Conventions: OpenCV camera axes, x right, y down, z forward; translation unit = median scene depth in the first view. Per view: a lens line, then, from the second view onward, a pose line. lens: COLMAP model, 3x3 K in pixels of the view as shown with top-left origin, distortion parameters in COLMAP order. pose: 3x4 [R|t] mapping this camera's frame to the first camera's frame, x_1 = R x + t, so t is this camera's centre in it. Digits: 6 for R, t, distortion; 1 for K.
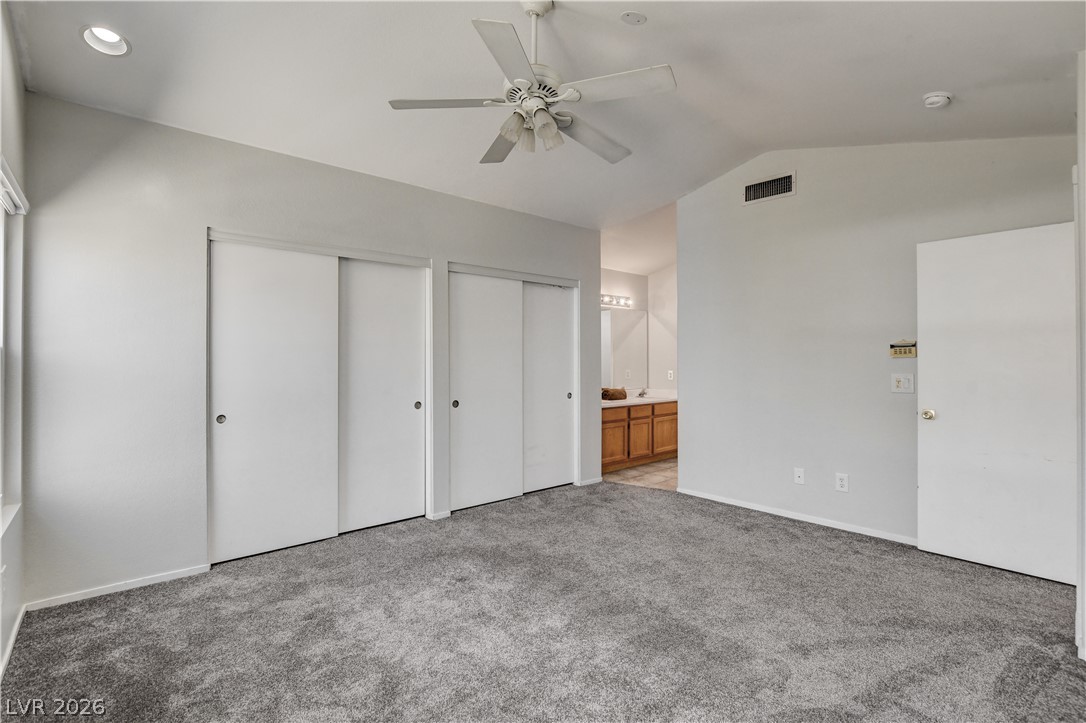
lens RADIAL K [[507.4, 0, 538.4], [0, 507.4, 364.4], [0, 0, 1]] dist [-0.007717, 0.000704]
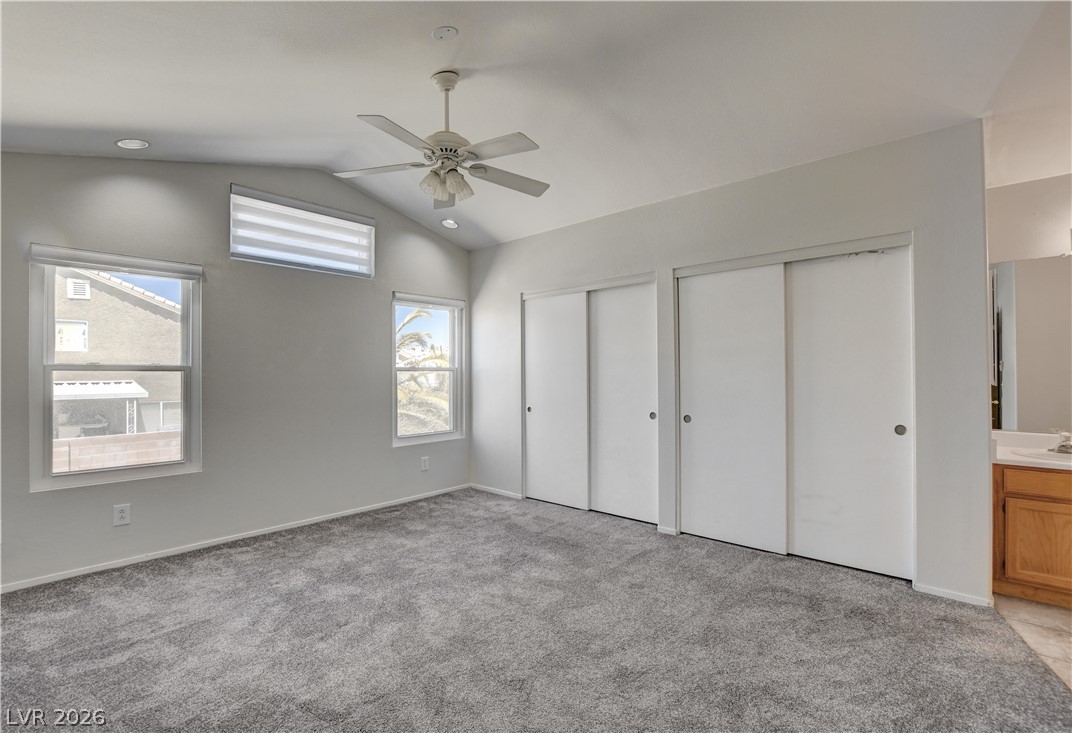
lens RADIAL K [[478.1, 0, 535.0], [0, 478.1, 363.3], [0, 0, 1]] dist [-0.009186, -0.001021]
pose [[0.134269, -0.022945, -0.990679, 0.702224], [-0.005673, 0.999698, -0.023923, -0.000385], [0.990929, 0.008832, 0.134099, 0.634745]]
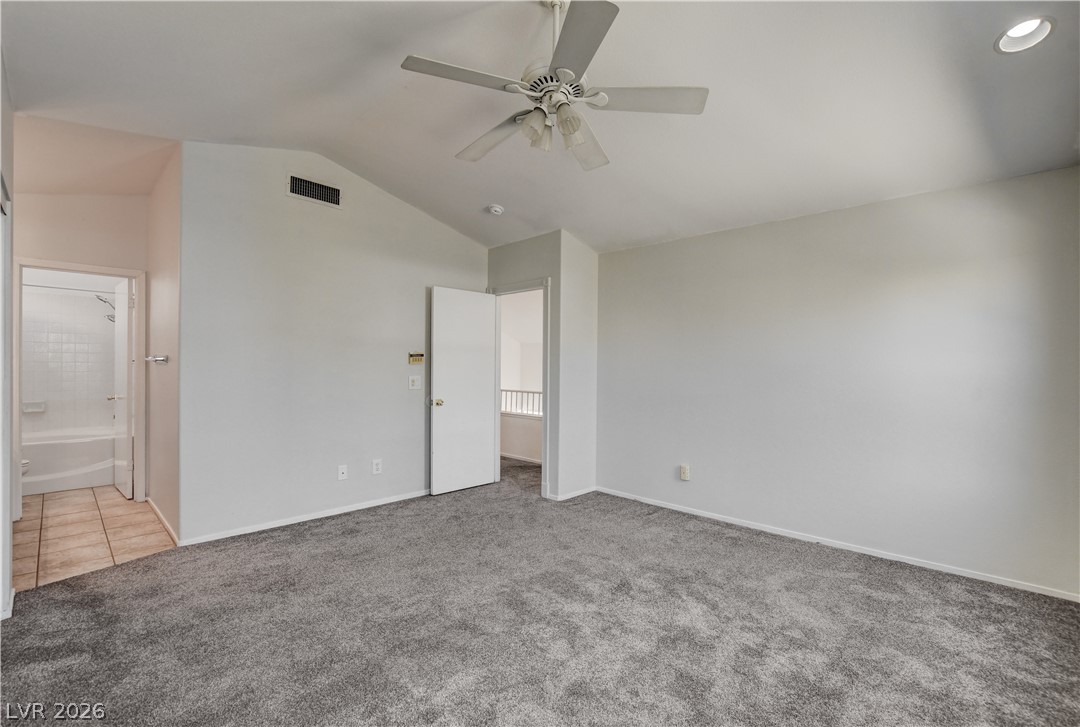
lens RADIAL K [[479.9, 0, 554.0], [0, 479.9, 370.6], [0, 0, 1]] dist [-0.029070, 0.003719]
pose [[-0.122745, -0.004573, 0.992428, -0.535948], [-0.000359, 0.999990, 0.004563, -0.001222], [-0.992438, 0.000203, -0.122746, 0.666118]]
